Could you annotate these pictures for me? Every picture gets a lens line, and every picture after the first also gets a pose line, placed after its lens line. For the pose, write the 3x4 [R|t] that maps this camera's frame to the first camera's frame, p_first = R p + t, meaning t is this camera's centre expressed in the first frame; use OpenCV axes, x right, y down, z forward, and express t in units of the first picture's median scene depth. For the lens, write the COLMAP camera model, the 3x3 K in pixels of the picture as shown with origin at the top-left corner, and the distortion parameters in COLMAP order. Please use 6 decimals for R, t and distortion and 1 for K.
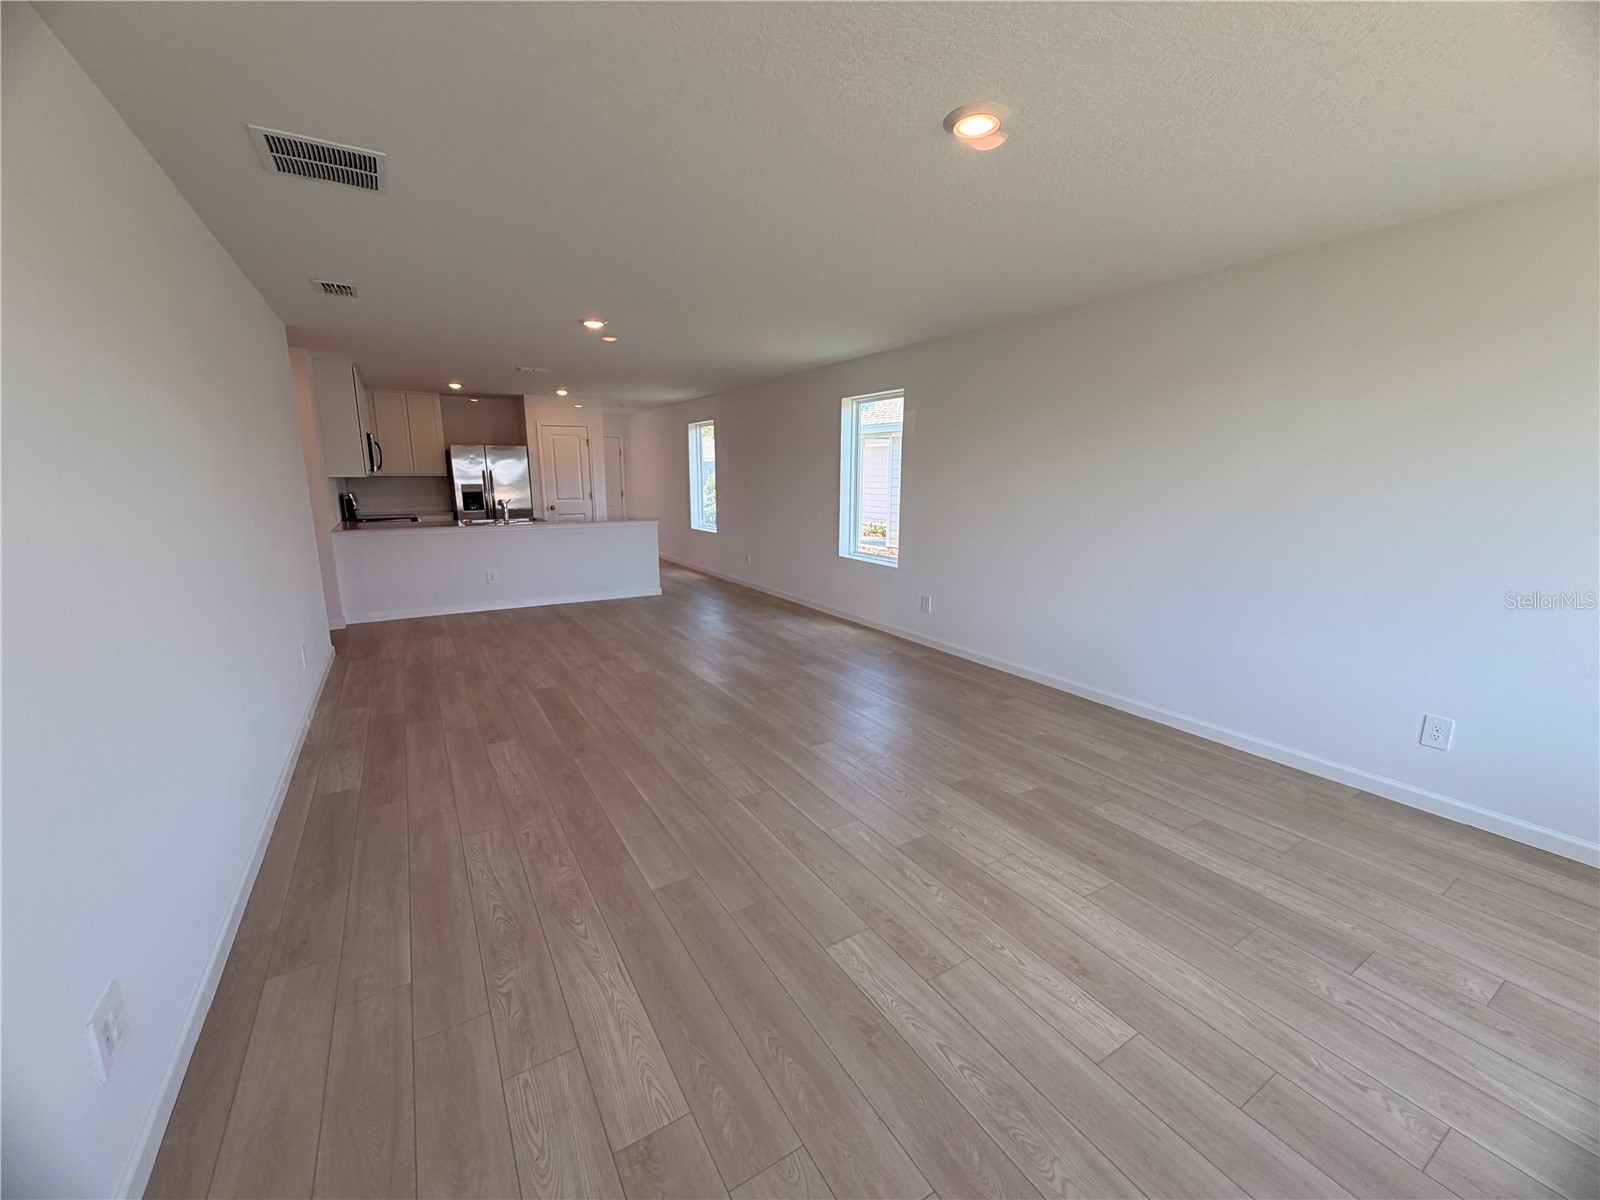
lens RADIAL K [[637.2, 0, 796.1], [0, 637.2, 601.9], [0, 0, 1]] dist [0.000802, 0.000136]
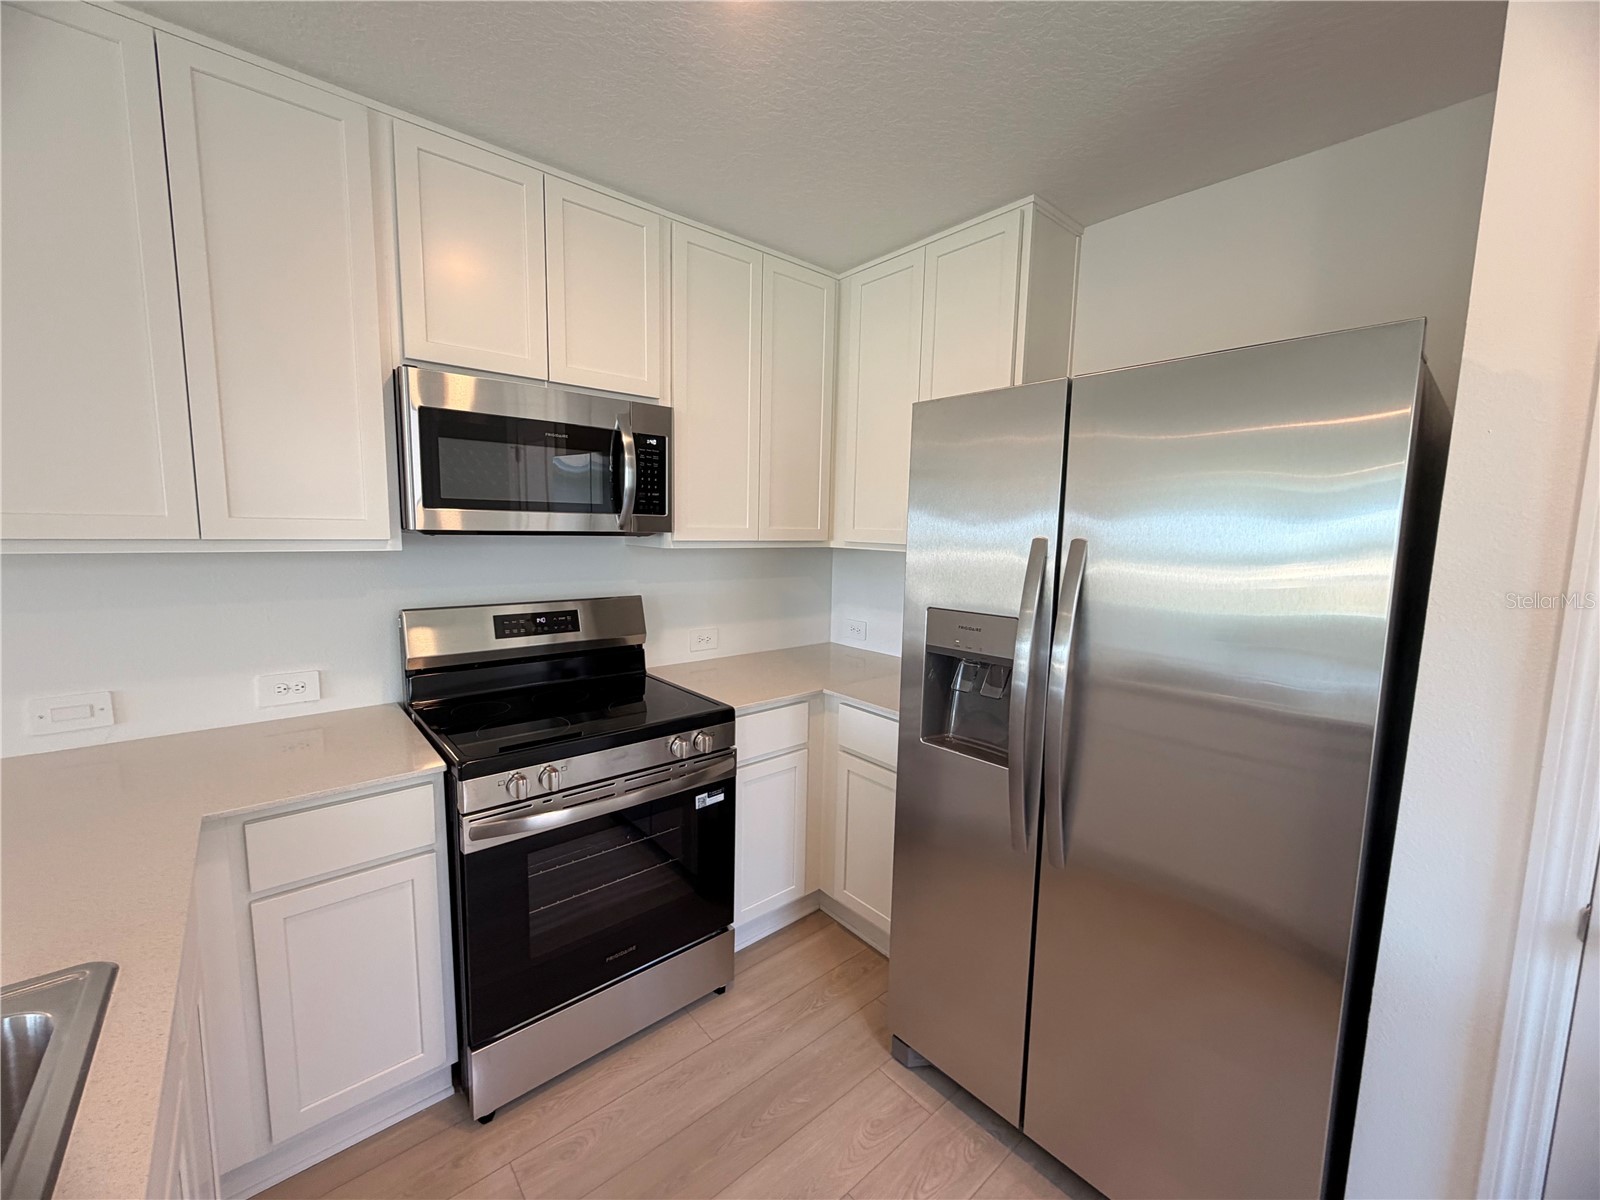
lens RADIAL K [[639.7, 0, 827.6], [0, 639.7, 595.3], [0, 0, 1]] dist [0.000895, 0.000074]
pose [[0.181476, 0.102094, -0.978081, -0.324059], [-0.223190, 0.972918, 0.060144, -0.189910], [0.957733, 0.207383, 0.199347, 0.912911]]
